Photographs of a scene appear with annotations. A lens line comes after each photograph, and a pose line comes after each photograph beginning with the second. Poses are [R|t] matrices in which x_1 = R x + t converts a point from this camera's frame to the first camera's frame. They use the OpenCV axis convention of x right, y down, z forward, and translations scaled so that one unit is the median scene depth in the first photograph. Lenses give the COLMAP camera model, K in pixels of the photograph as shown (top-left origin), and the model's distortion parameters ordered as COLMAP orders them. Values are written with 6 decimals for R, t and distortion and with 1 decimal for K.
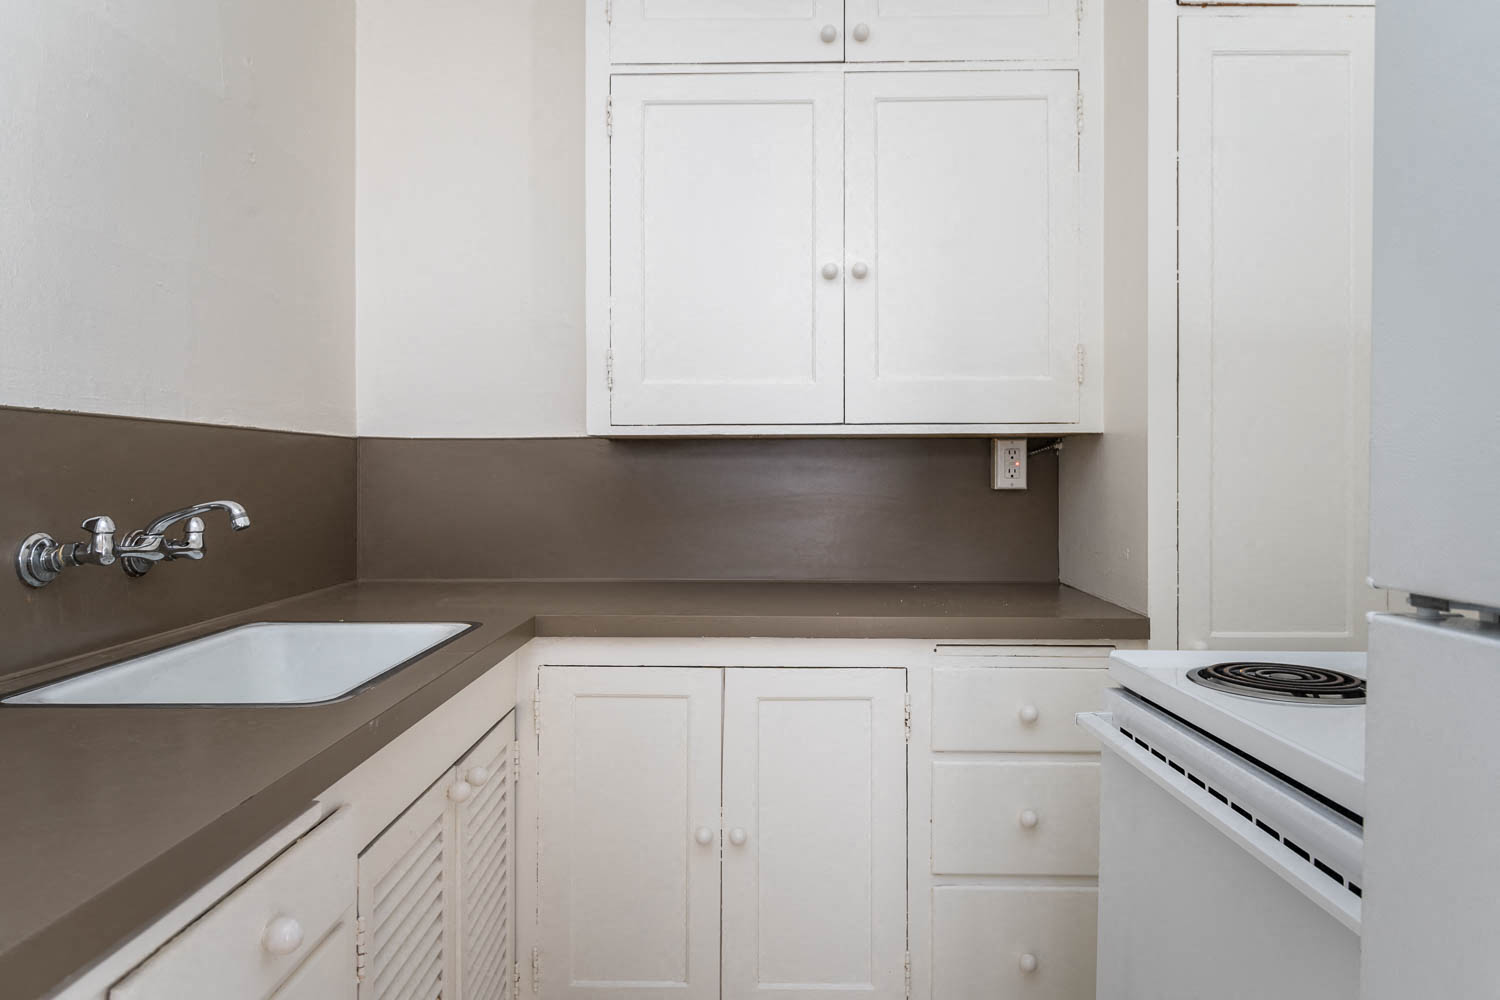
lens RADIAL K [[1008.0, 0, 750.1], [0, 1008.0, 491.3], [0, 0, 1]] dist [-0.002863, -0.000586]
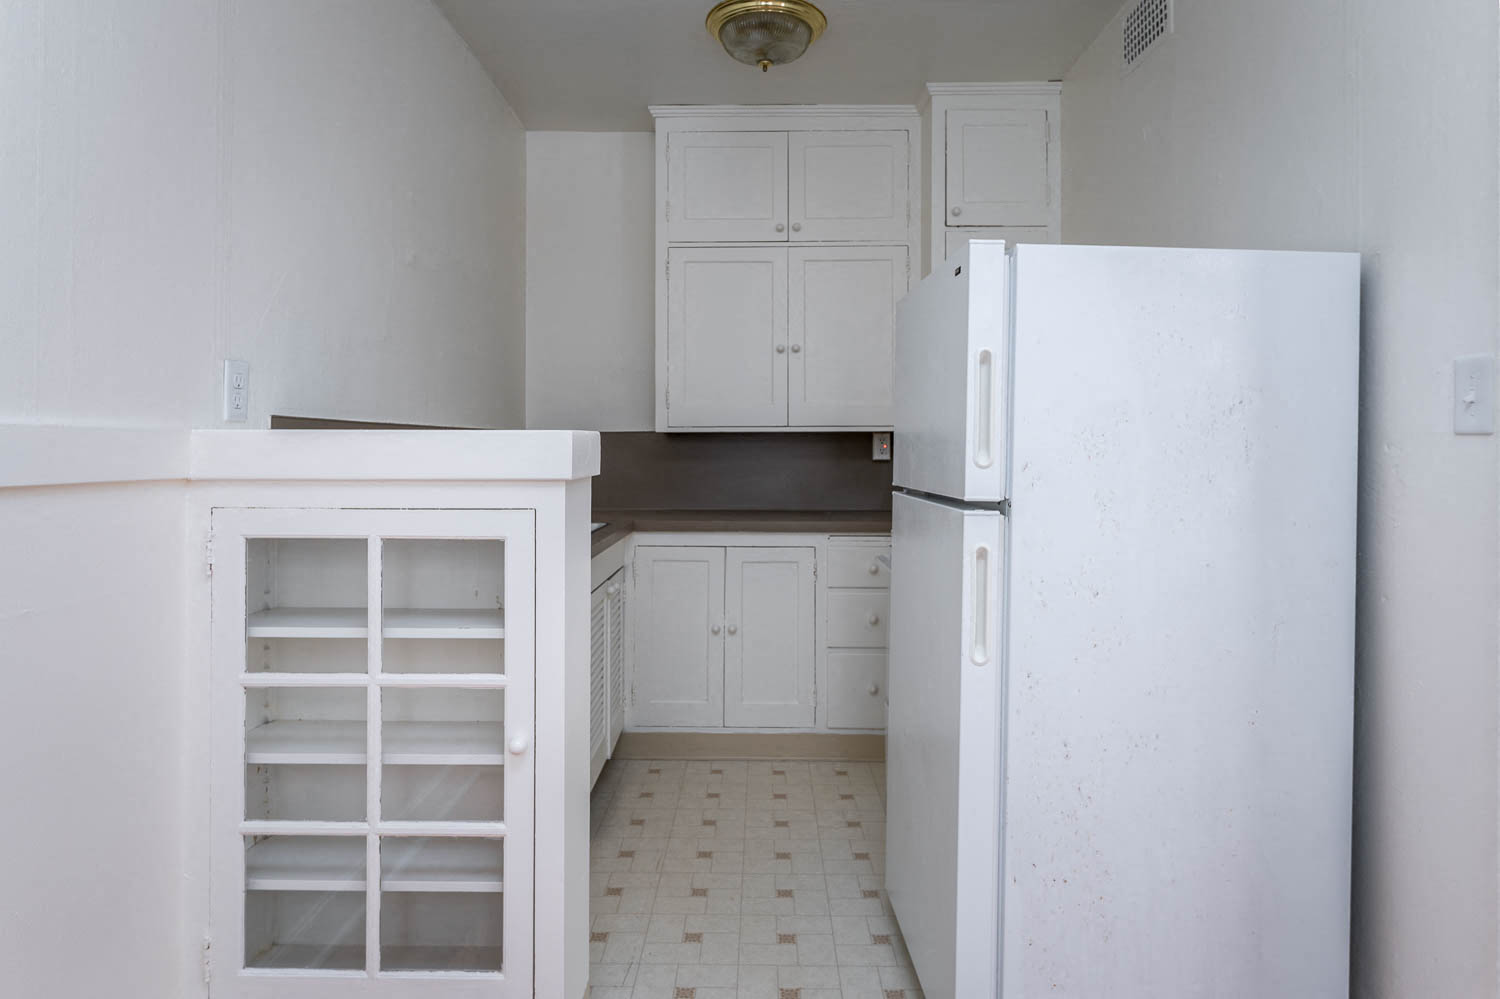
lens RADIAL K [[981.2, 0, 745.7], [0, 981.2, 493.9], [0, 0, 1]] dist [0.009177, -0.000303]
pose [[0.999977, 0.003197, 0.005929, 0.001833], [-0.003289, 0.999873, 0.015587, 0.034717], [-0.005879, -0.015606, 0.999861, -0.915243]]
